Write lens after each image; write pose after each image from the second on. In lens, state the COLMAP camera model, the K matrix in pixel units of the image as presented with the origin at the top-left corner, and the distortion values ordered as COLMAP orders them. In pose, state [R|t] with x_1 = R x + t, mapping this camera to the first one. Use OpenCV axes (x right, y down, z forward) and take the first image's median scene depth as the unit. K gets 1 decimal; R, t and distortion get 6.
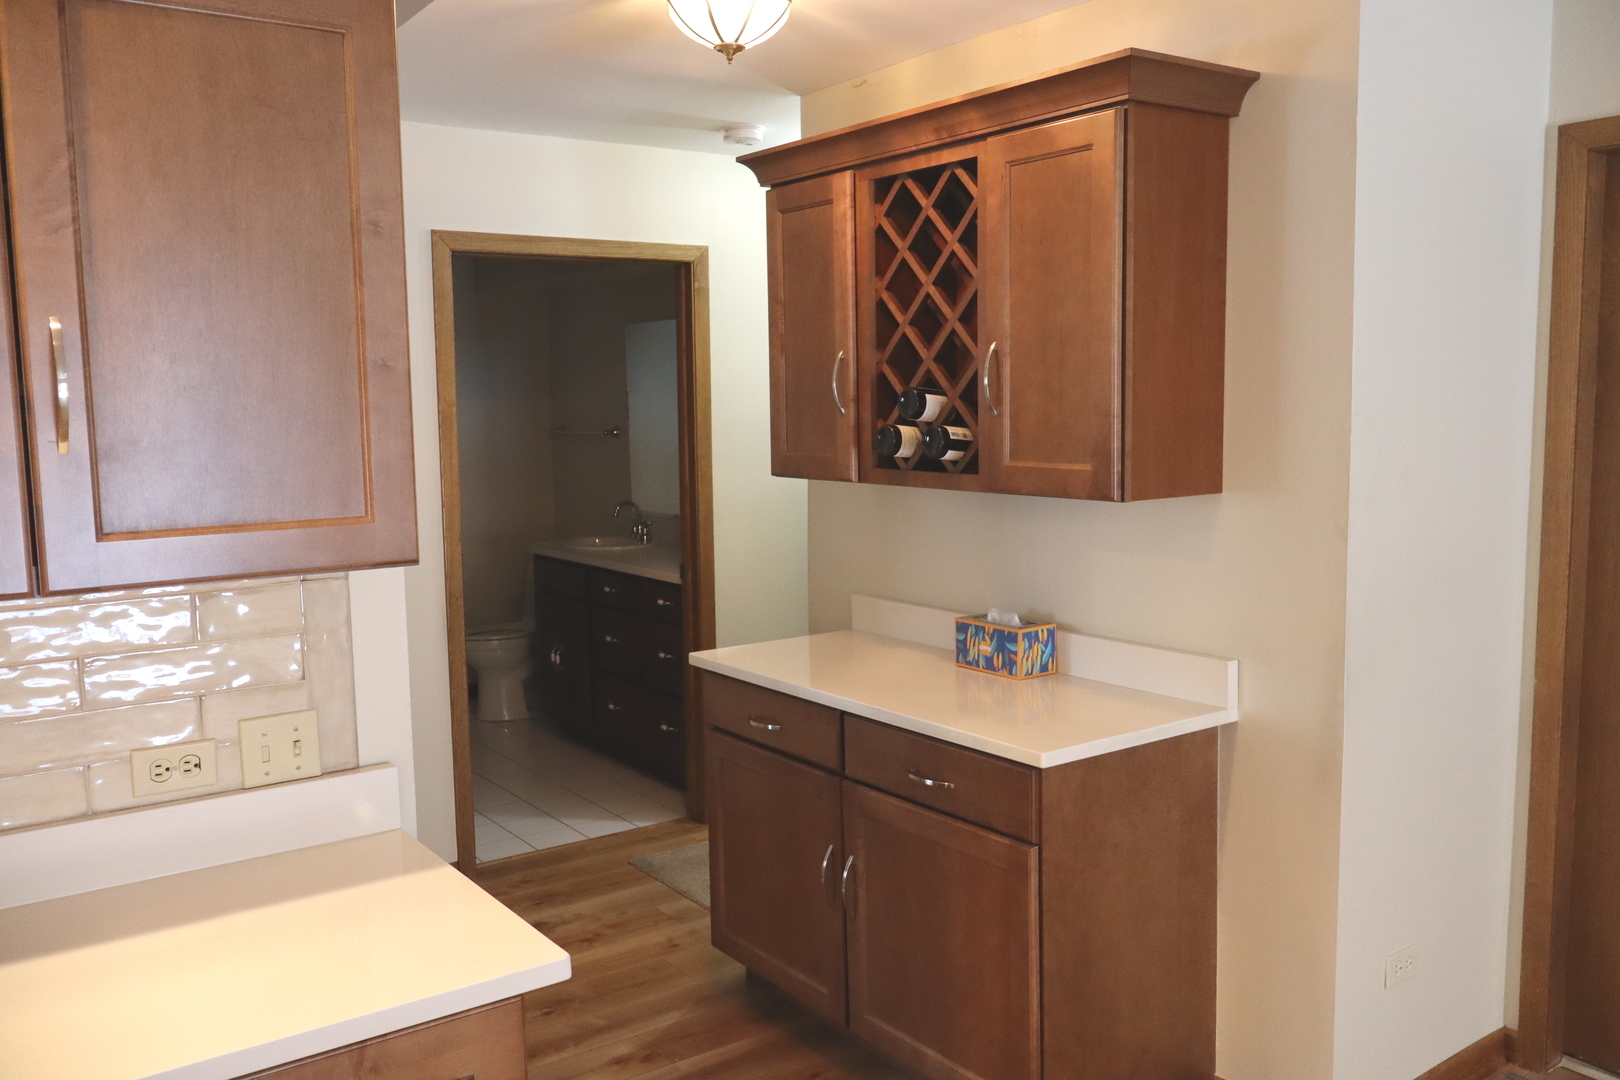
lens RADIAL K [[1349.9, 0, 811.5], [0, 1349.9, 535.7], [0, 0, 1]] dist [-0.010034, 0.010244]
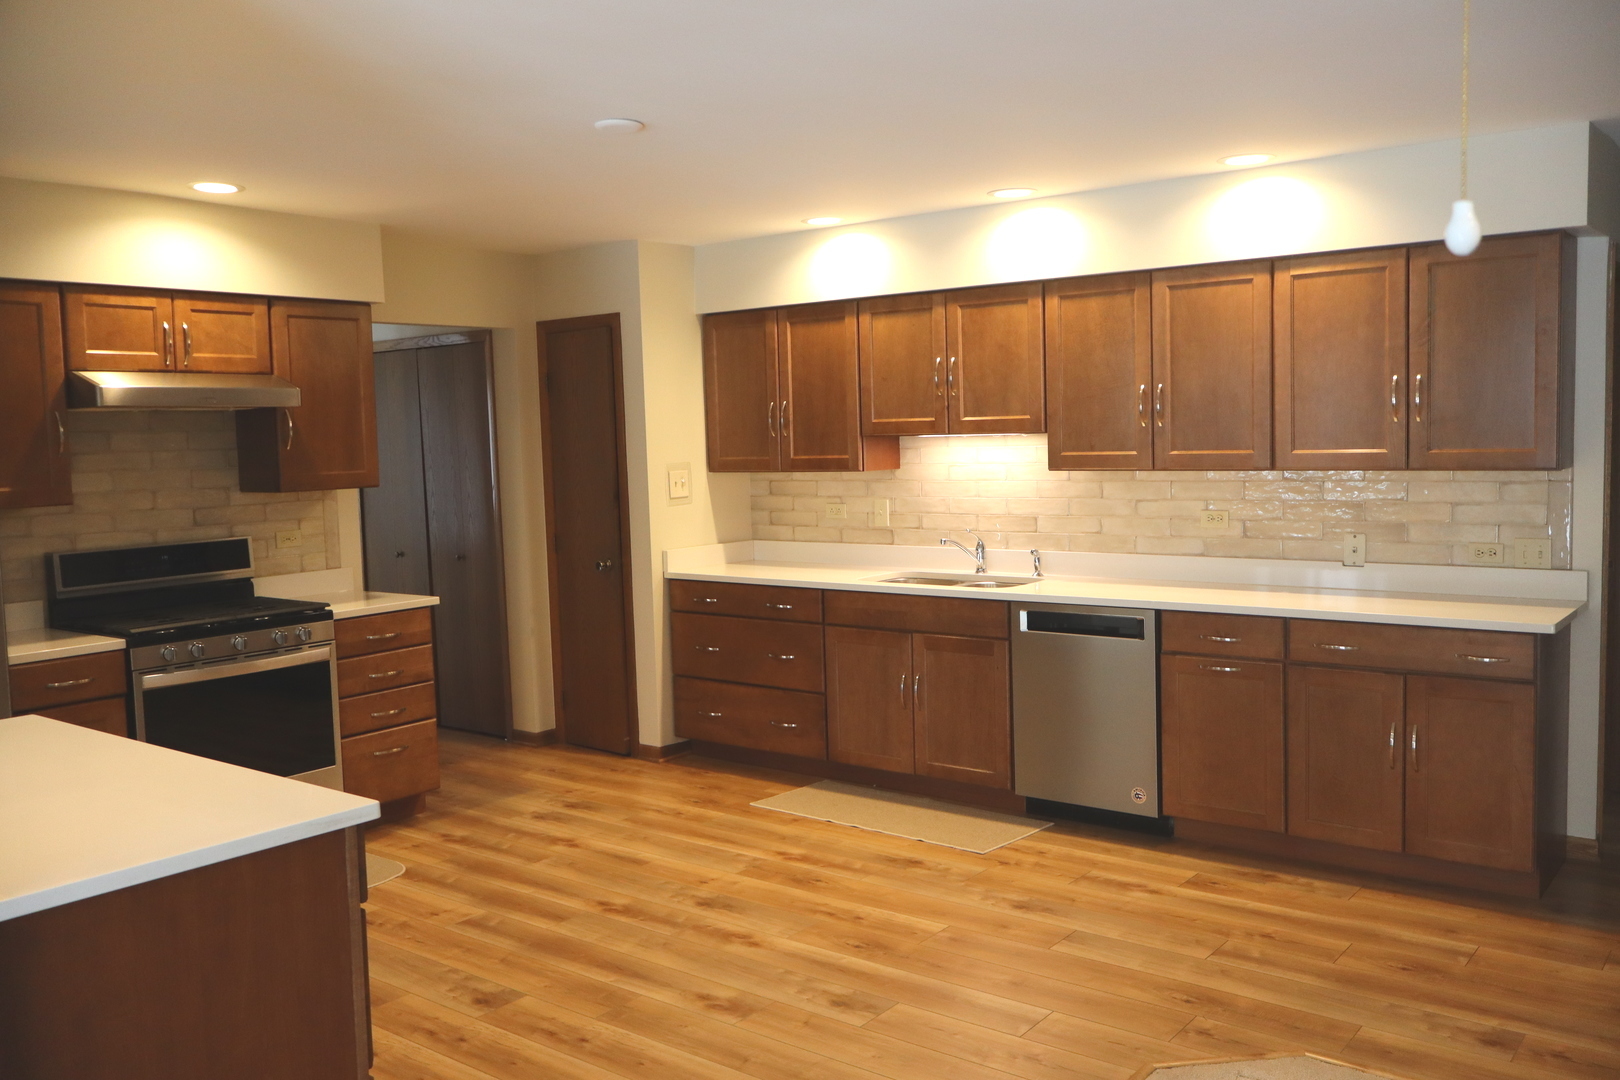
lens RADIAL K [[1350.3, 0, 805.9], [0, 1350.3, 543.1], [0, 0, 1]] dist [0.000241, 0.001917]
pose [[0.279830, 0.091246, -0.955703, 1.102334], [-0.081584, 0.994132, 0.071027, 0.059667], [0.956577, 0.058094, 0.285633, -0.634797]]
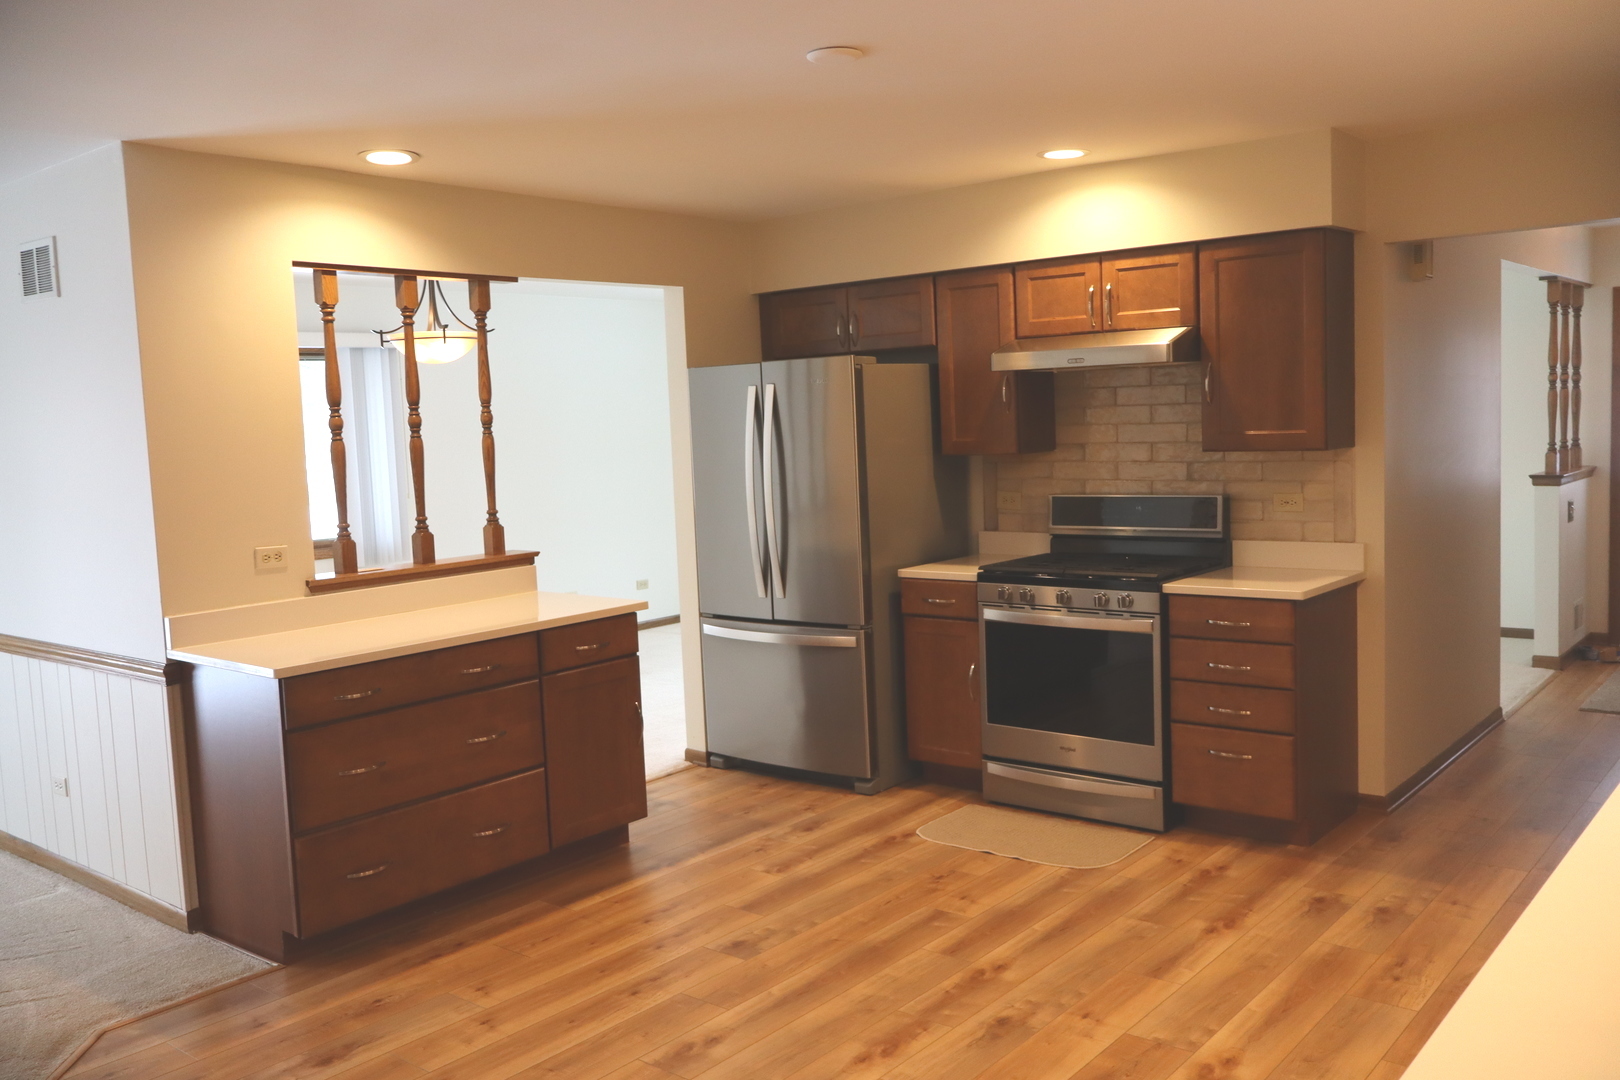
lens RADIAL K [[1335.4, 0, 807.6], [0, 1335.4, 539.8], [0, 0, 1]] dist [-0.008586, -0.001459]
pose [[-0.965240, 0.081965, -0.248179, -0.026409], [0.031649, 0.979221, 0.200311, -0.076926], [0.259441, 0.185493, -0.947778, 0.812226]]
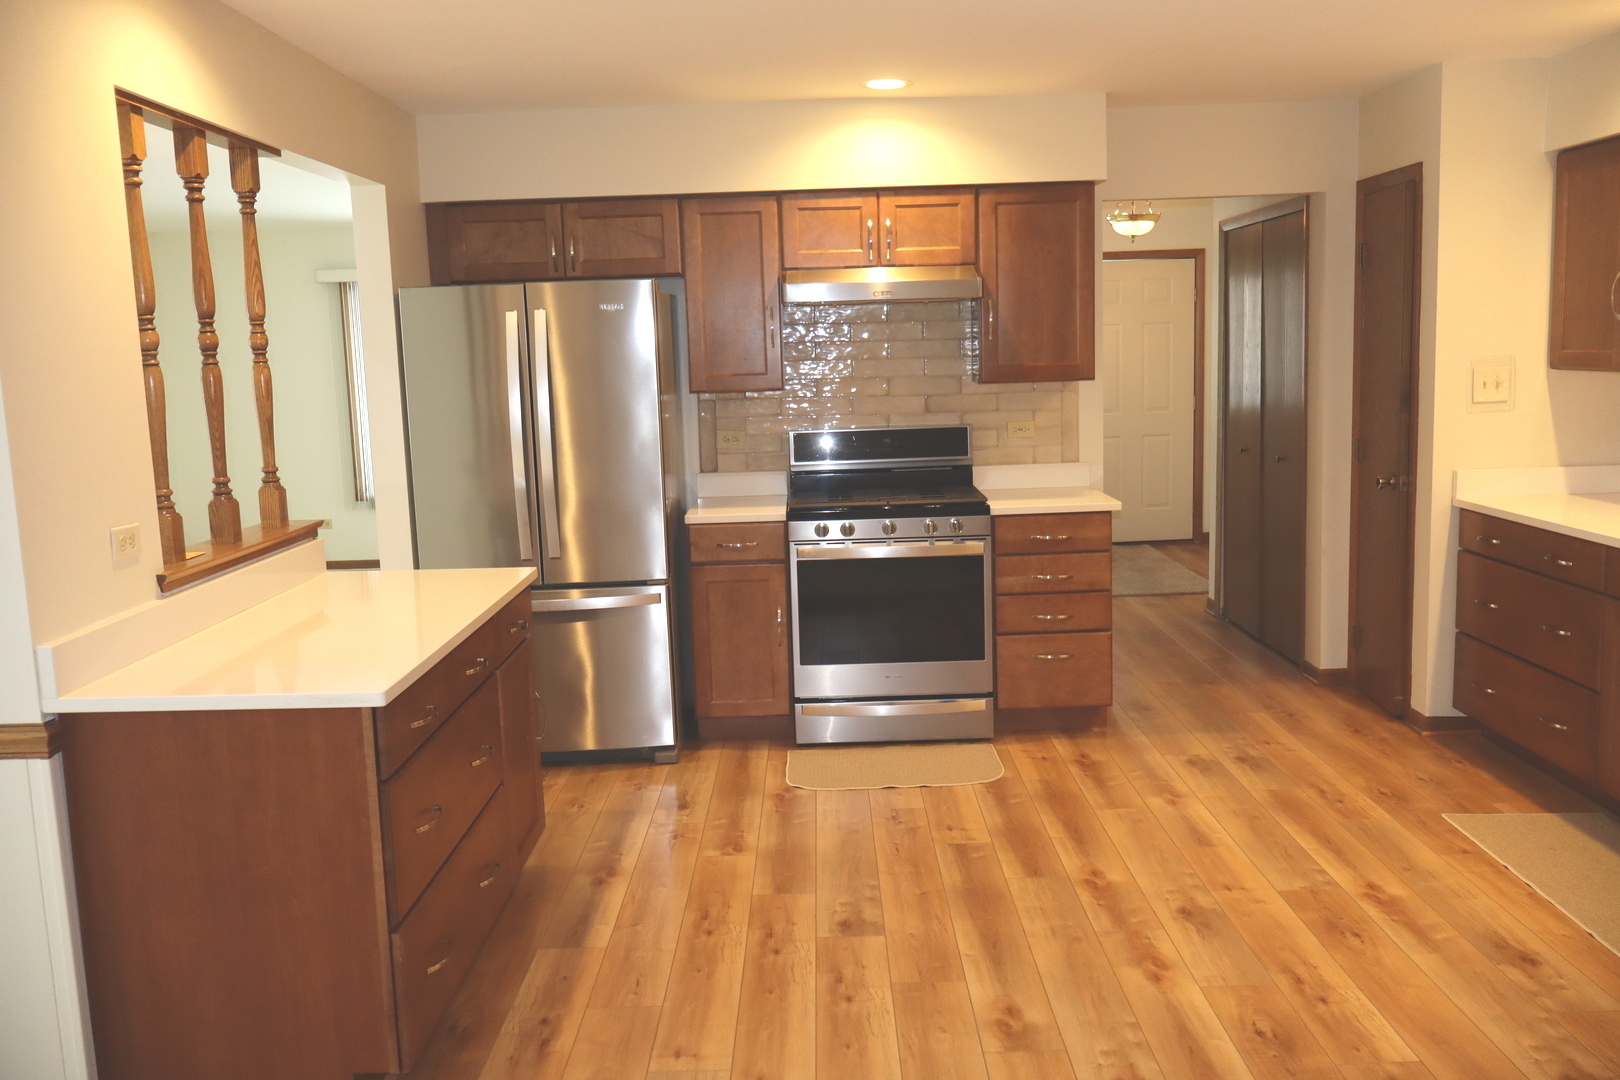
lens RADIAL K [[1335.4, 0, 807.6], [0, 1335.4, 539.8], [0, 0, 1]] dist [-0.008586, -0.001459]
pose [[-0.581953, 0.154492, -0.798412, 0.741933], [-0.043588, 0.974452, 0.220326, -0.007989], [0.812053, 0.163021, -0.560352, 0.123890]]
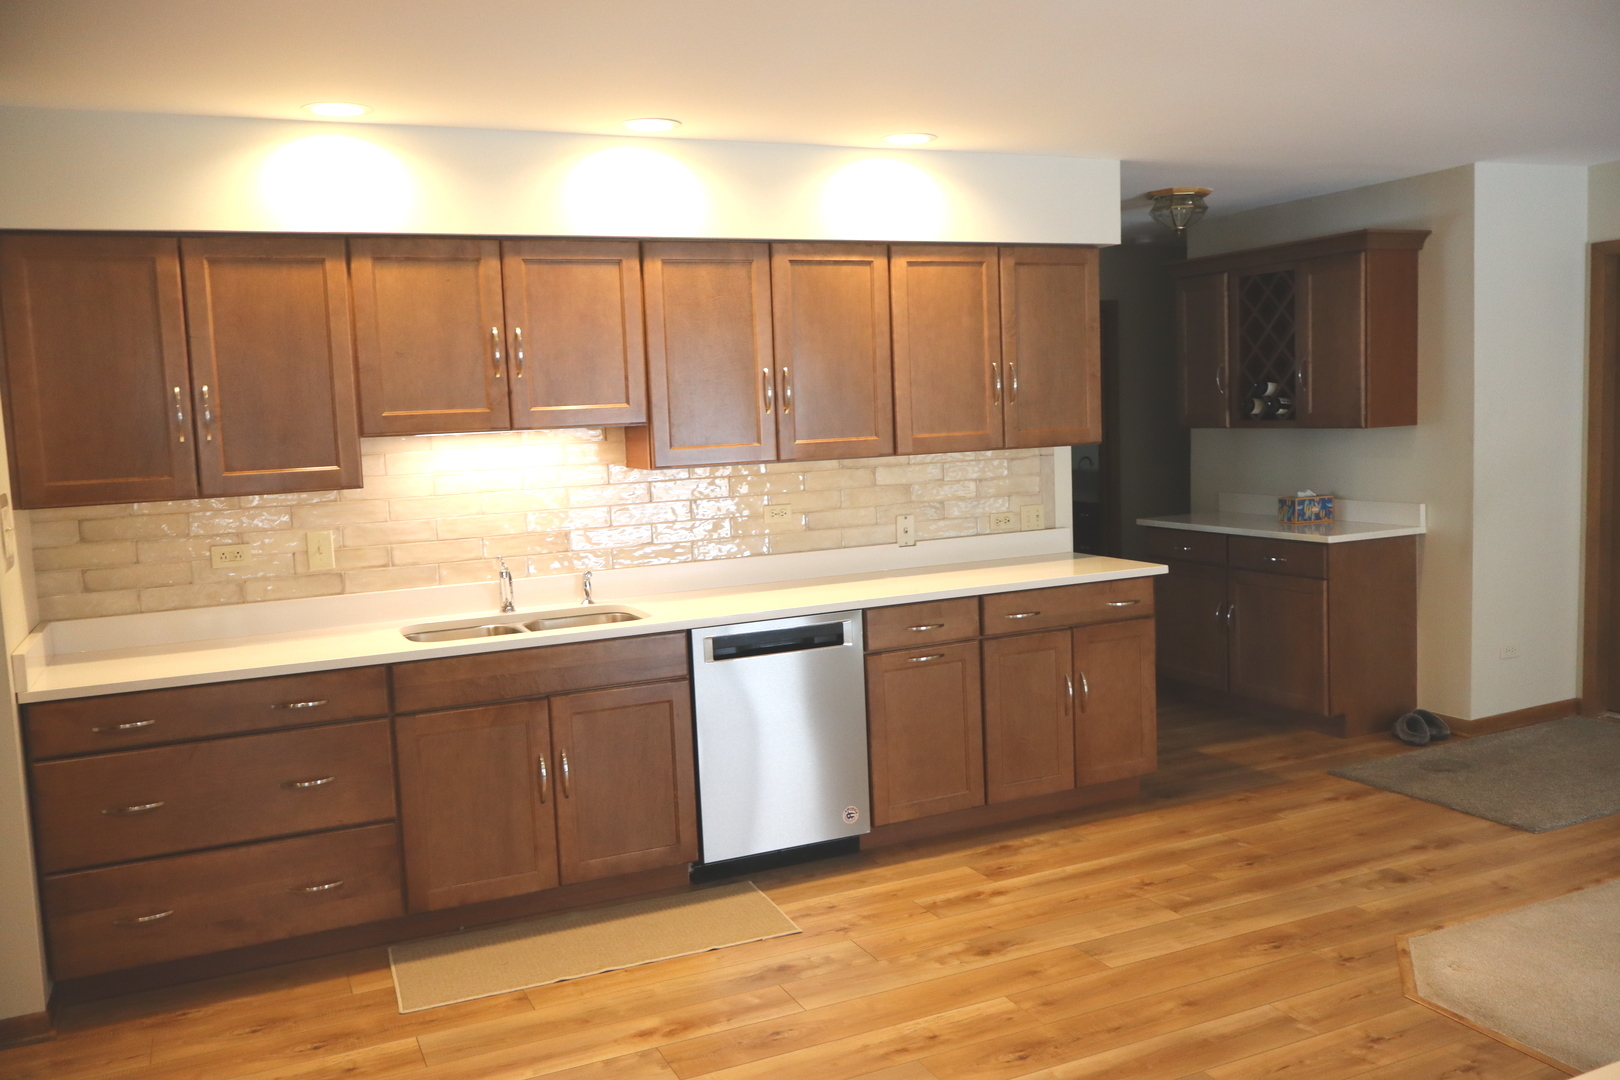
lens RADIAL K [[1349.9, 0, 811.5], [0, 1349.9, 535.7], [0, 0, 1]] dist [-0.010034, 0.010244]
pose [[0.981697, -0.004471, -0.190397, -0.239078], [0.003574, 0.999981, -0.005055, 0.157050], [0.190416, 0.004282, 0.981694, -1.324124]]
